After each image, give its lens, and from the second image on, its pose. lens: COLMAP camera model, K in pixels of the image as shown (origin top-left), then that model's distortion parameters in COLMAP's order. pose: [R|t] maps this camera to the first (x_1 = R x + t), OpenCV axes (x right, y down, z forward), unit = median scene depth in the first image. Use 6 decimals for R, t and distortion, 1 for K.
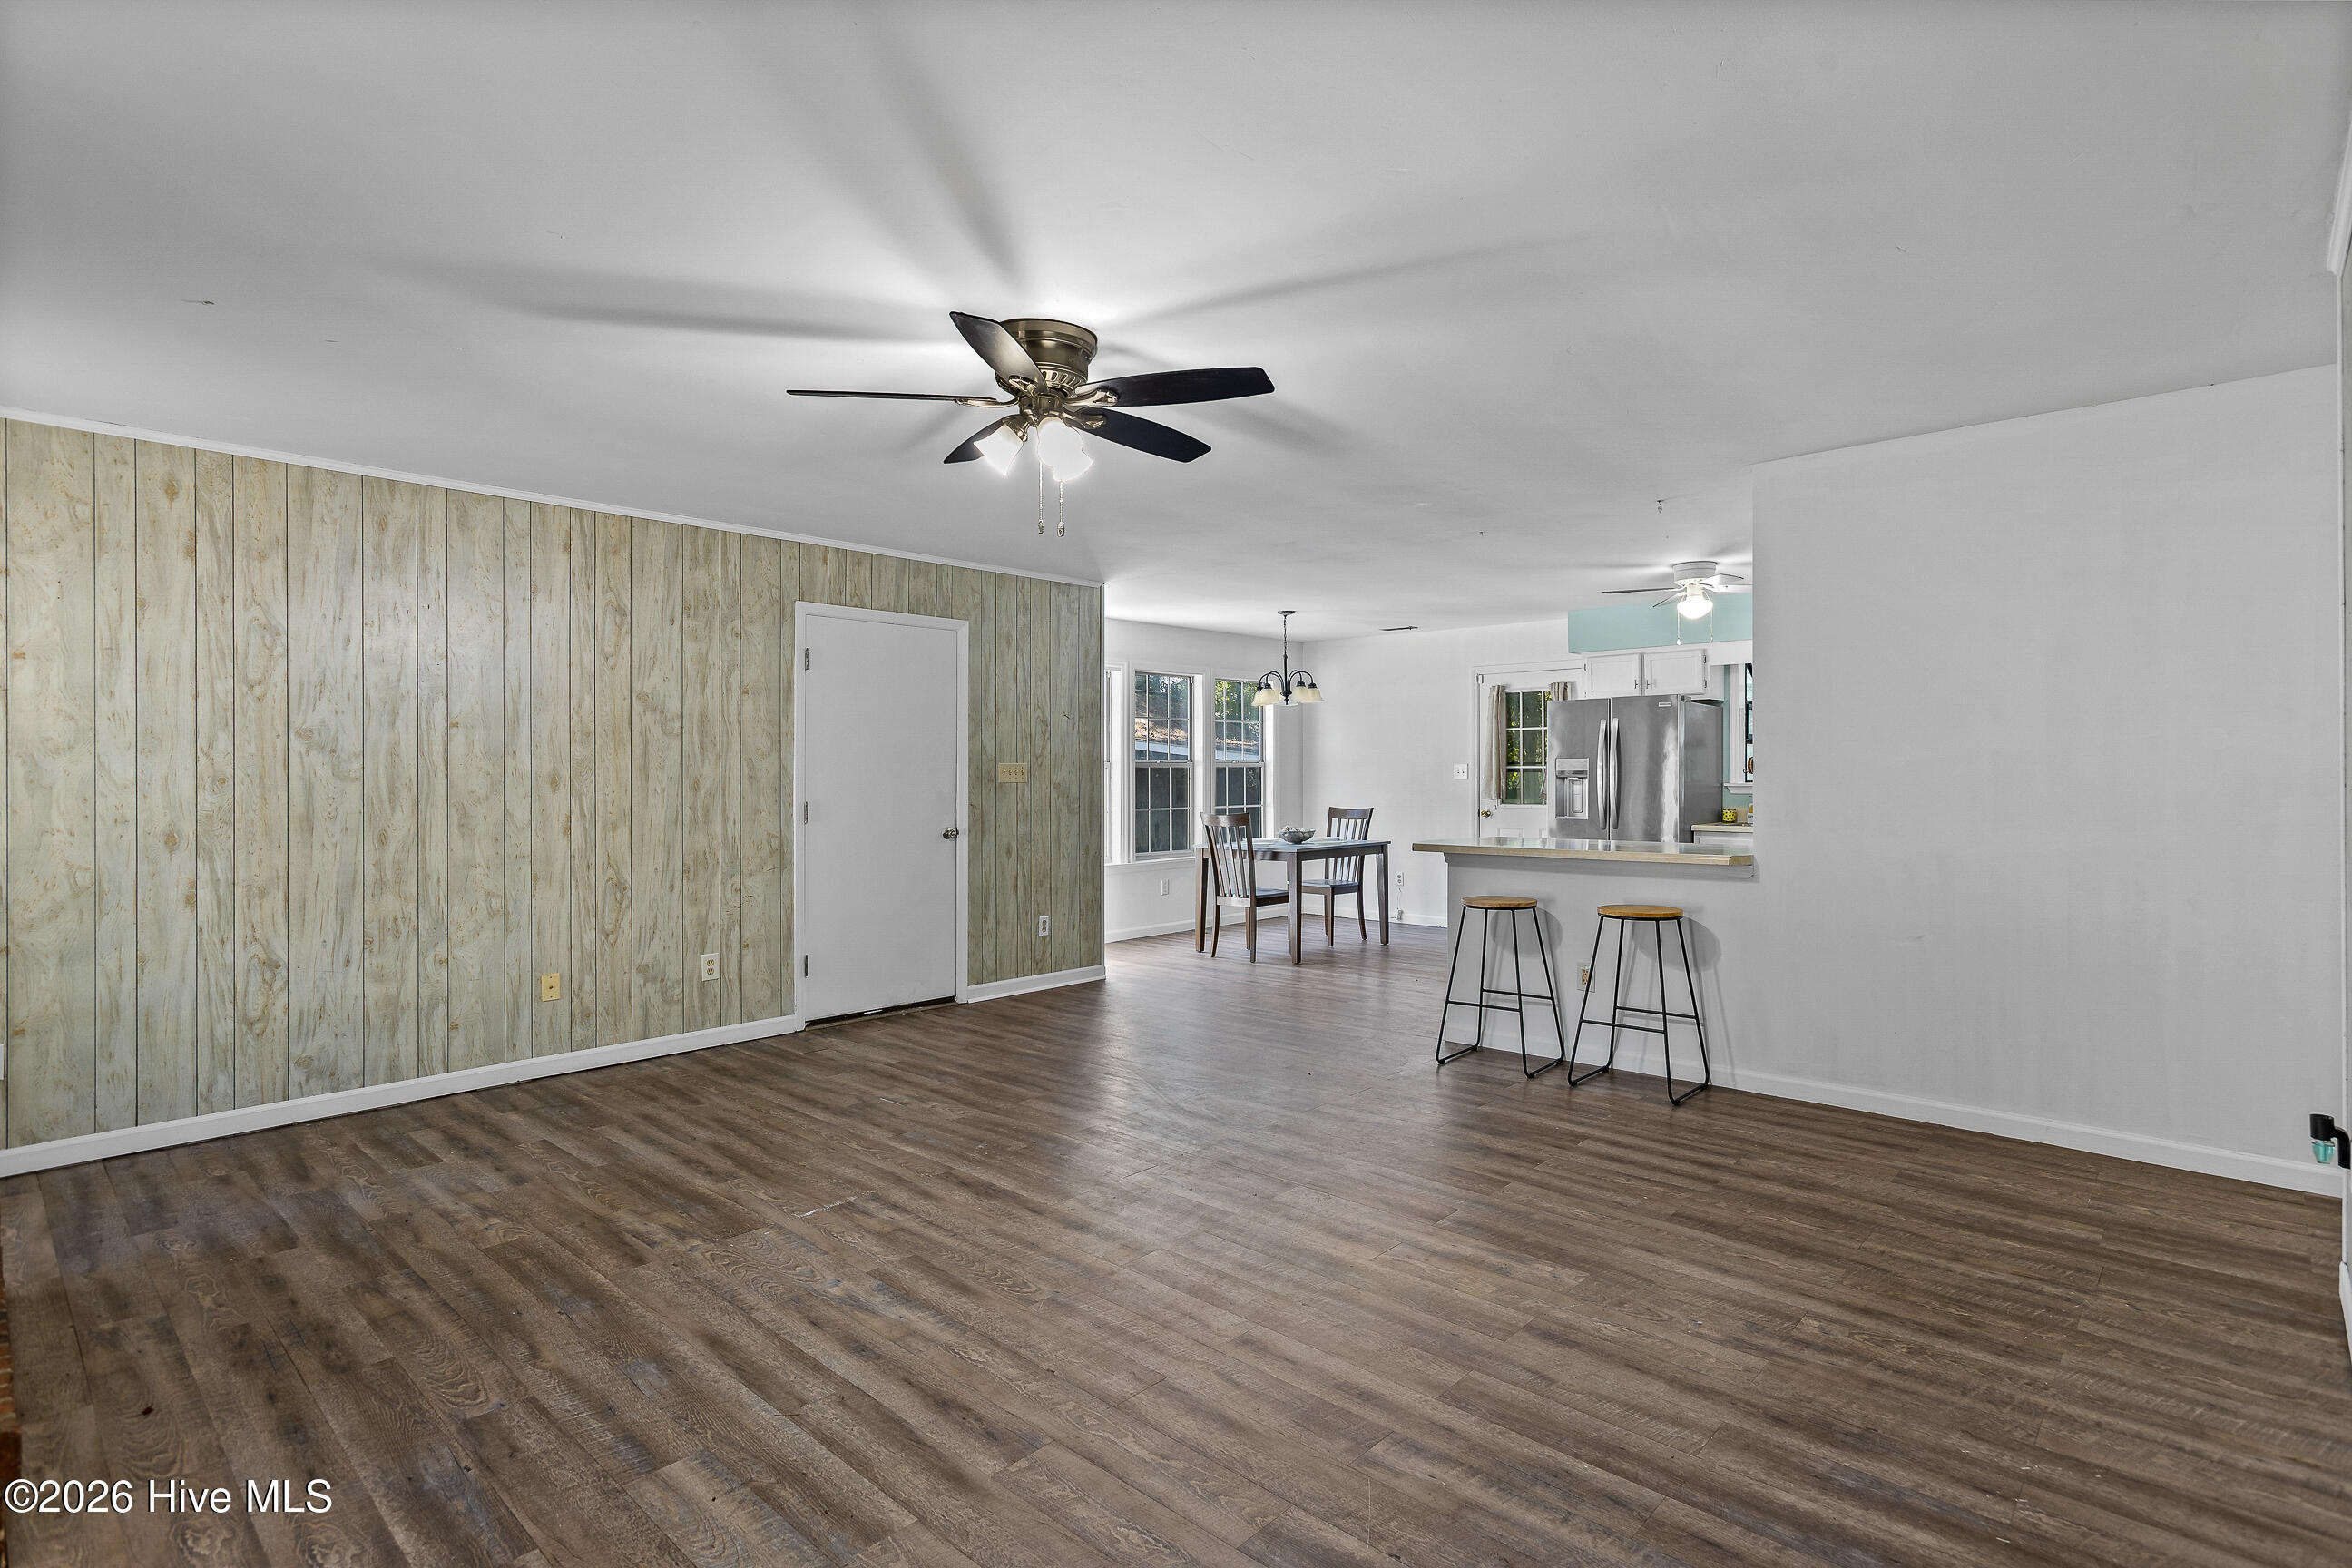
lens RADIAL K [[1149.4, 0, 1173.7], [0, 1149.4, 768.6], [0, 0, 1]] dist [-0.012189, 0.009545]
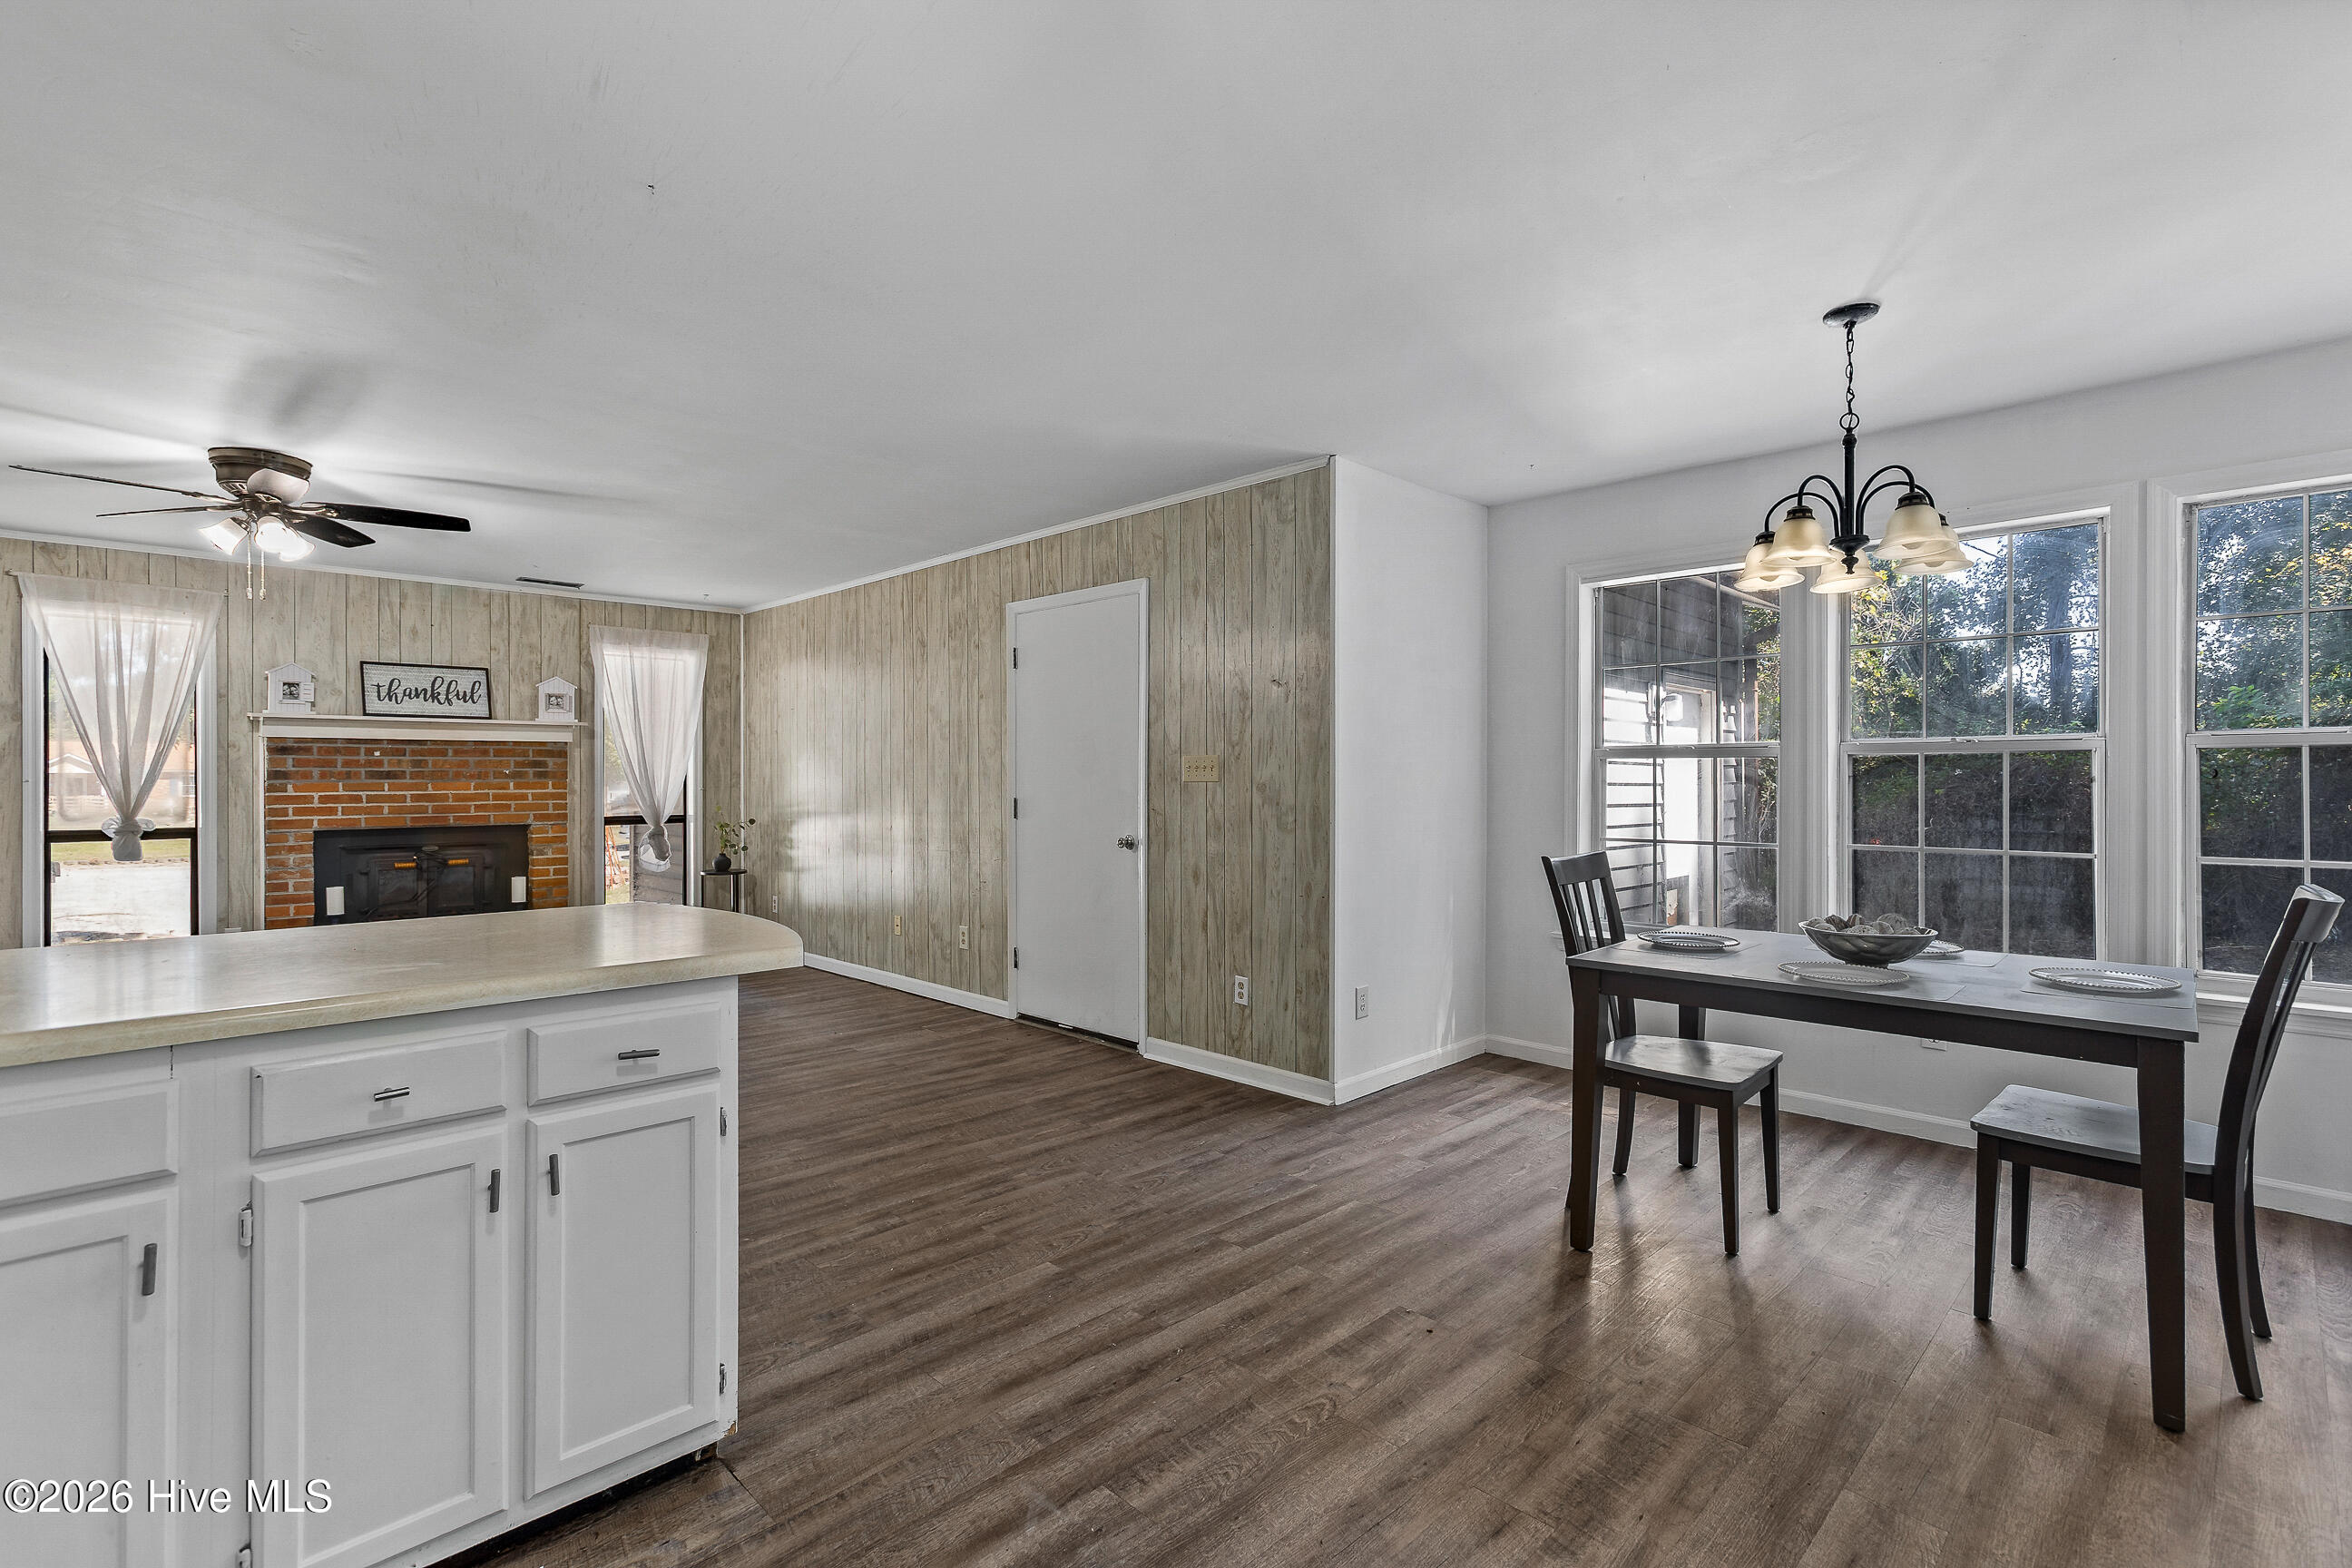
lens RADIAL K [[1078.9, 0, 1182.6], [0, 1078.9, 777.0], [0, 0, 1]] dist [0.002695, 0.000831]
pose [[-0.027890, 0.003471, -0.999605, 0.854057], [0.005755, 0.999978, 0.003312, 0.010789], [0.999594, -0.005661, -0.027909, 1.574655]]
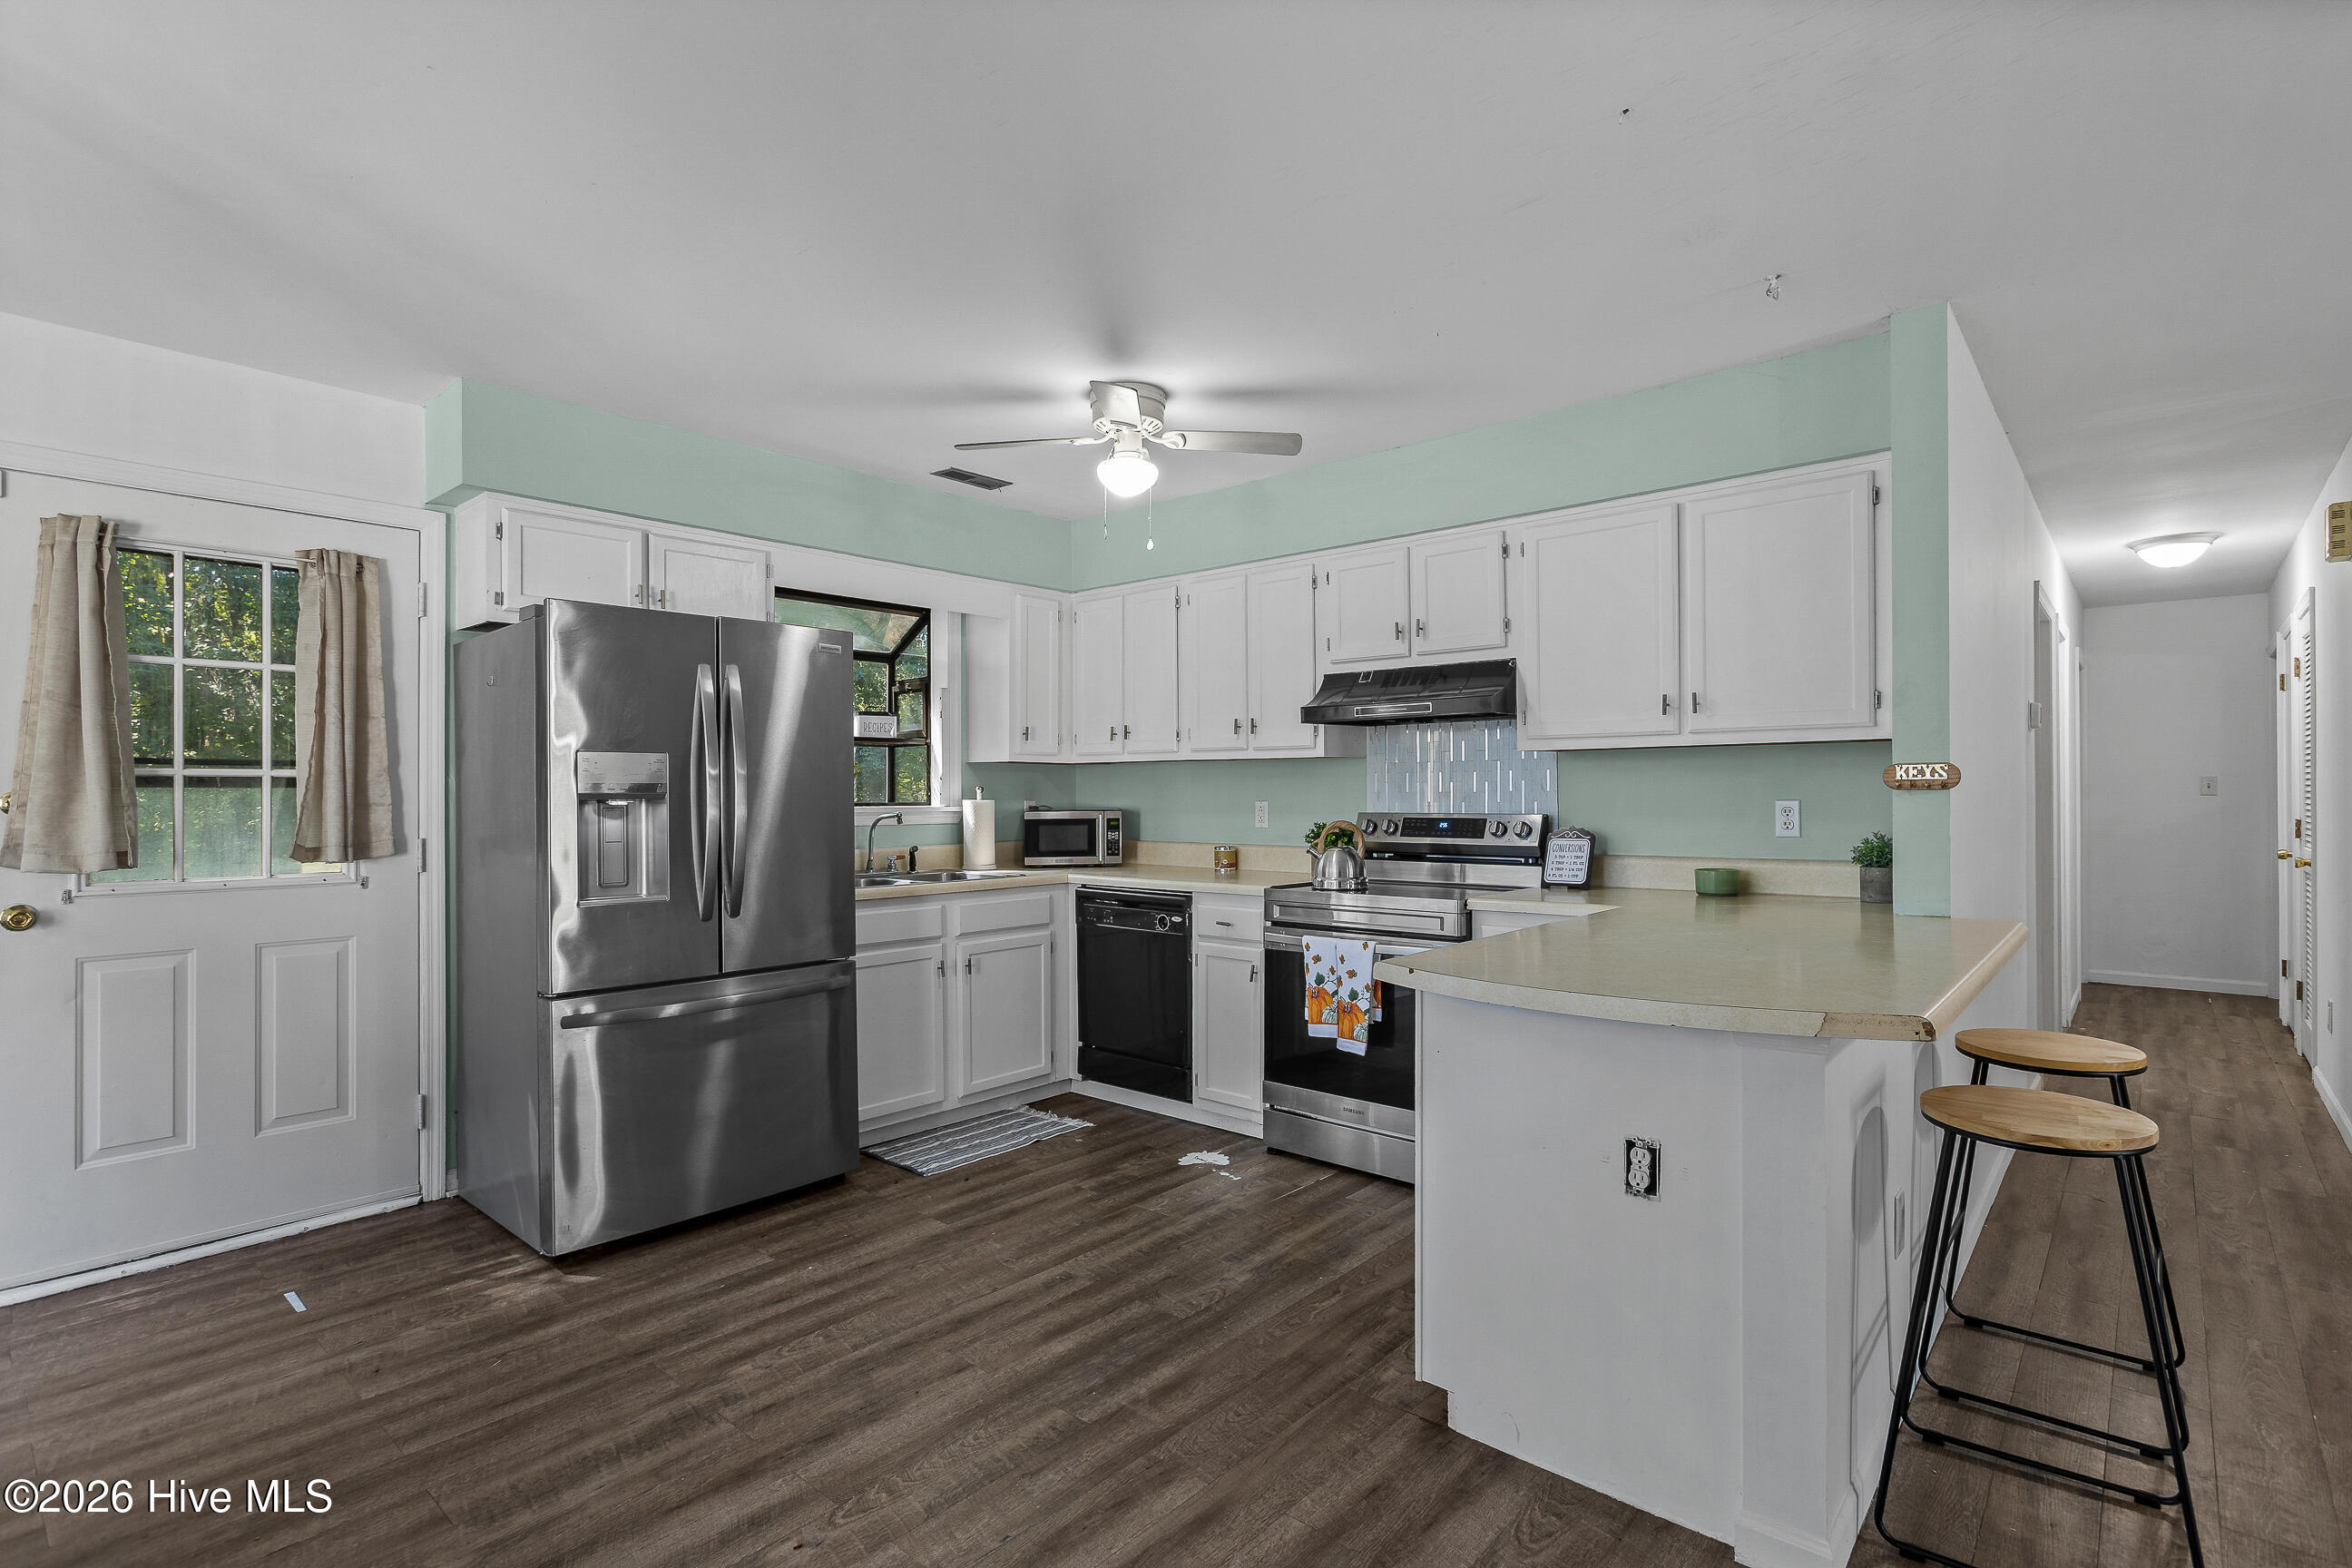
lens RADIAL K [[1120.2, 0, 1196.6], [0, 1120.2, 787.9], [0, 0, 1]] dist [-0.026913, 0.016966]
pose [[-0.047123, 0.006746, 0.998866, -0.088883], [-0.004082, 0.999968, -0.006946, 0.010068], [-0.998881, -0.004404, -0.047094, 1.504996]]
